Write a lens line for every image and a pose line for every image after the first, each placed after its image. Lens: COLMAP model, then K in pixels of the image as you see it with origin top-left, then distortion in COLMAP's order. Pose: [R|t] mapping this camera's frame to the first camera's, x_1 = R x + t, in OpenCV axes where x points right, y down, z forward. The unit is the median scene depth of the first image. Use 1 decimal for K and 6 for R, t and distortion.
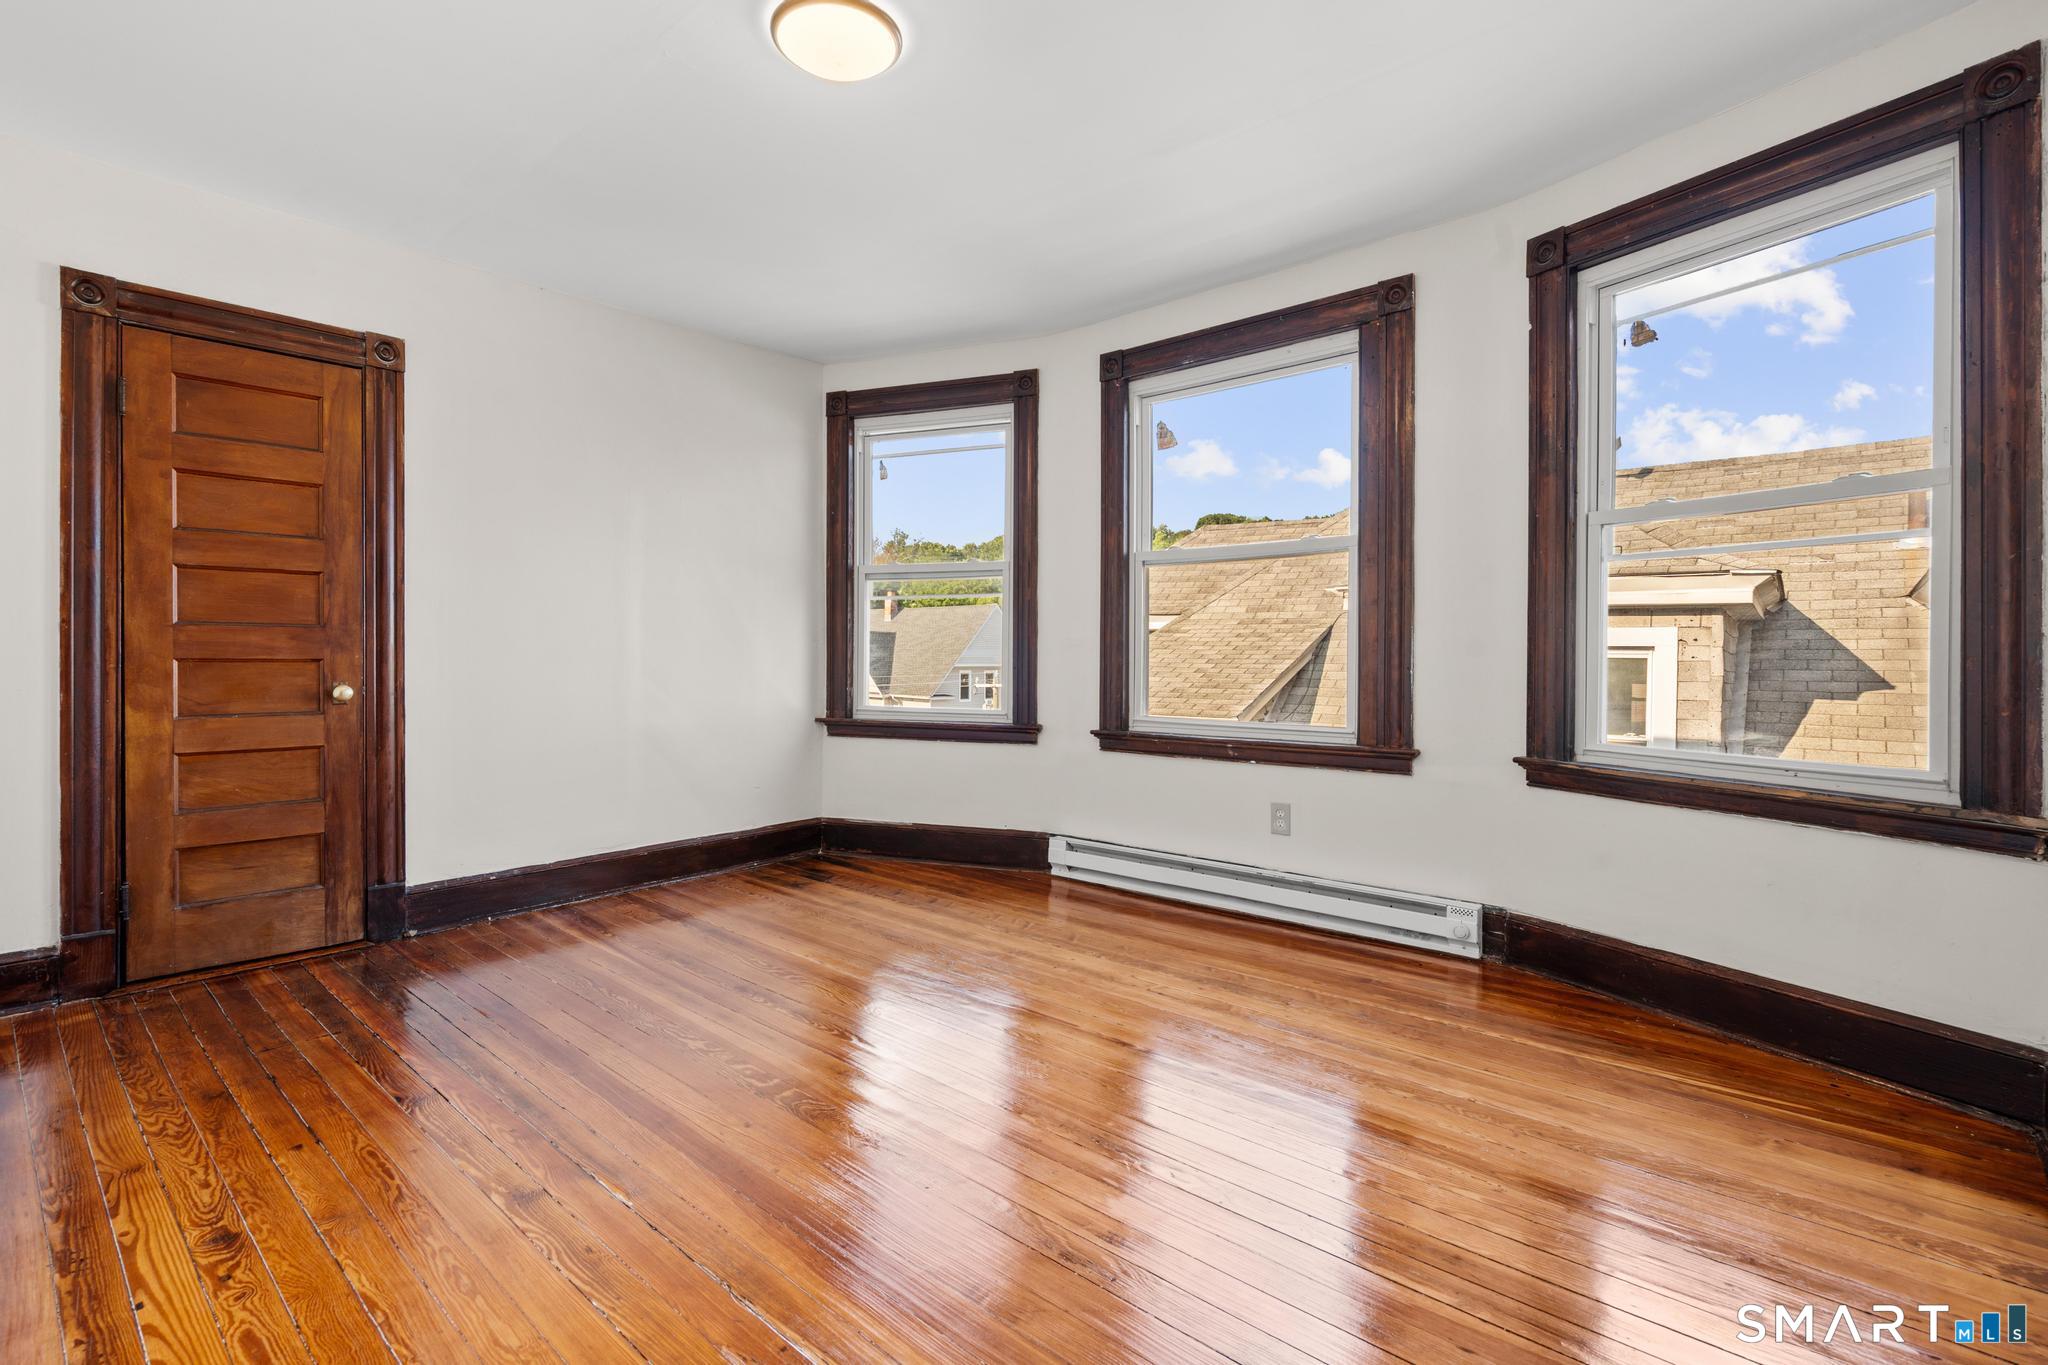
lens RADIAL K [[938.2, 0, 1018.9], [0, 938.2, 664.7], [0, 0, 1]] dist [-0.008427, 0.000834]
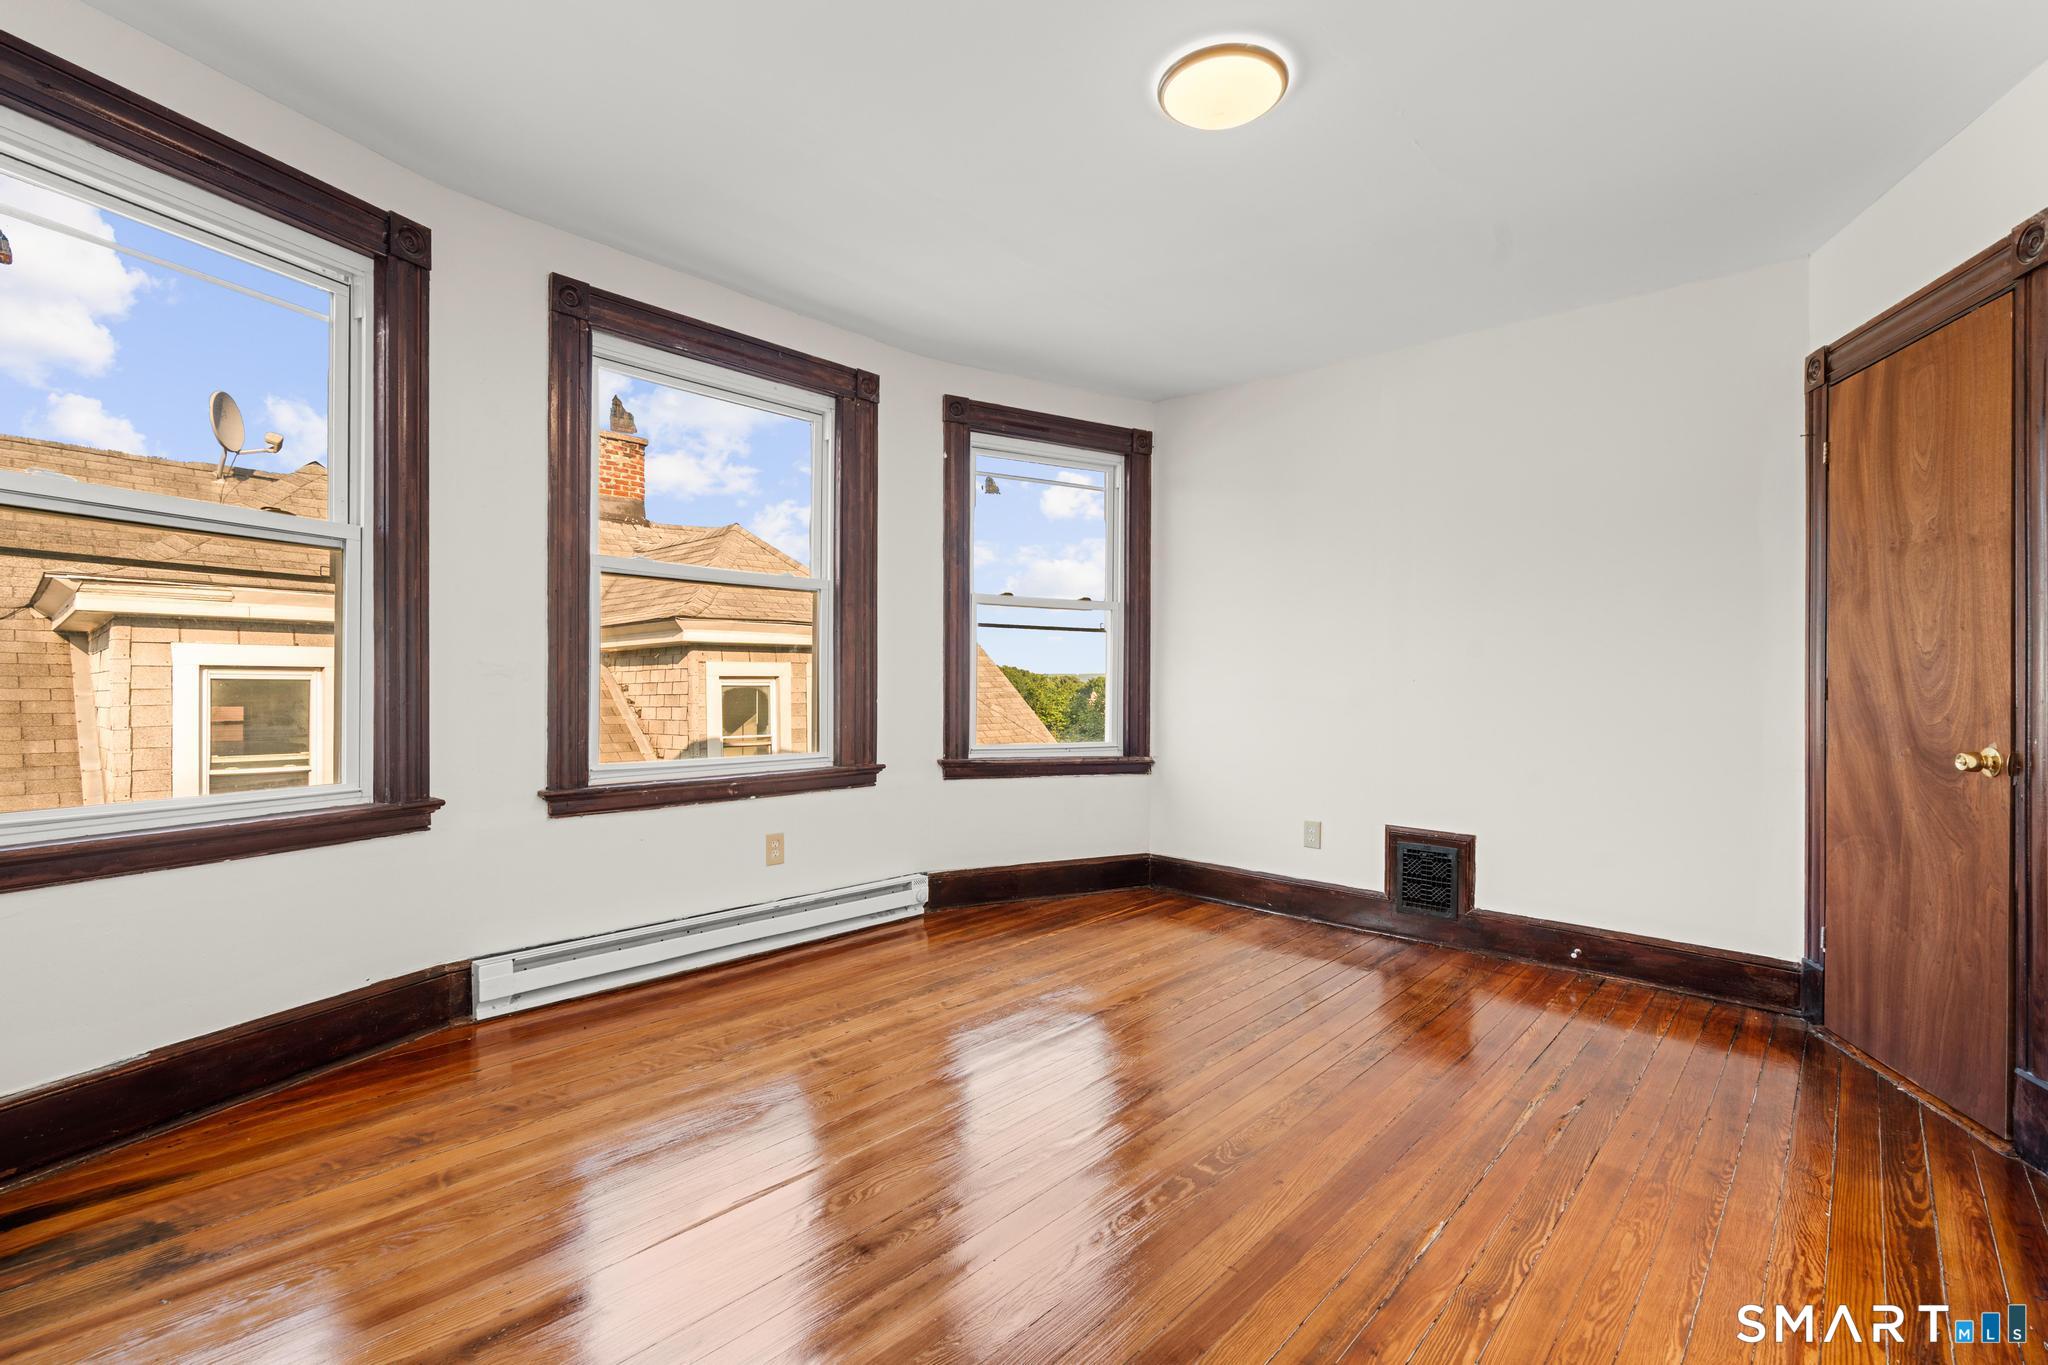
lens RADIAL K [[938.2, 0, 1019.0], [0, 938.2, 687.8], [0, 0, 1]] dist [-0.008427, 0.000834]
pose [[0.012807, -0.010101, 0.999867, -0.822396], [-0.000541, 0.999949, 0.010109, -0.022766], [-0.999918, -0.000670, 0.012801, 0.817509]]
